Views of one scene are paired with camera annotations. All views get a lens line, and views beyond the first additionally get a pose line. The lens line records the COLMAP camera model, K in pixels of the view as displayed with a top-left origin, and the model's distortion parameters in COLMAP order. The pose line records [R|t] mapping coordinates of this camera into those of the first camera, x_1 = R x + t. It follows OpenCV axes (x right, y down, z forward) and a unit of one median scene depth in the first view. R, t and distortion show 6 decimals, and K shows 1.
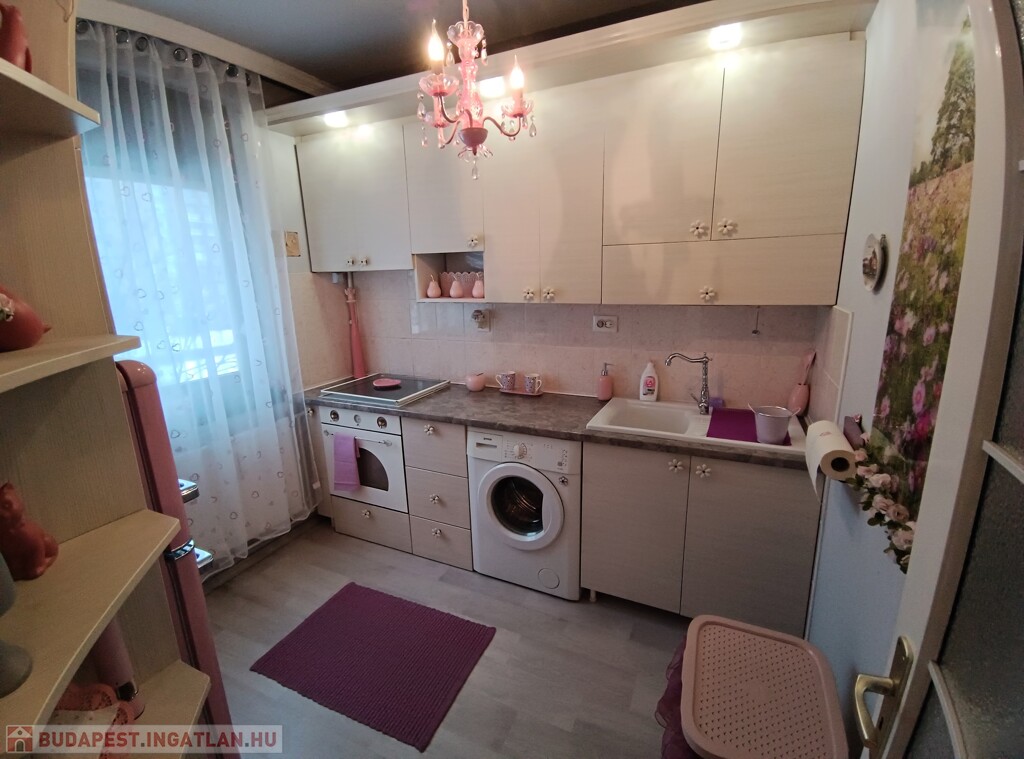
lens RADIAL K [[463.8, 0, 514.6], [0, 463.8, 377.9], [0, 0, 1]] dist [0.003091, -0.000876]
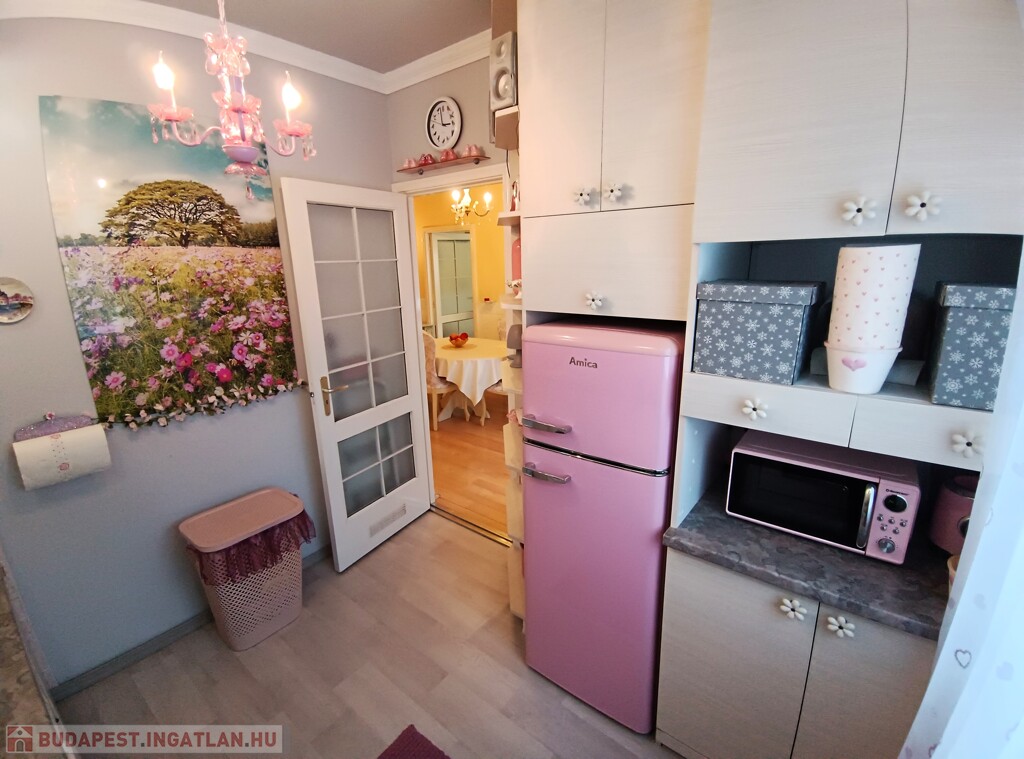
lens RADIAL K [[463.8, 0, 505.4], [0, 463.8, 378.1], [0, 0, 1]] dist [0.003091, -0.000876]
pose [[-0.969778, -0.012209, 0.243683, -0.443510], [0.099493, 0.892150, 0.440646, -0.251782], [-0.222782, 0.451574, -0.863973, 1.014298]]
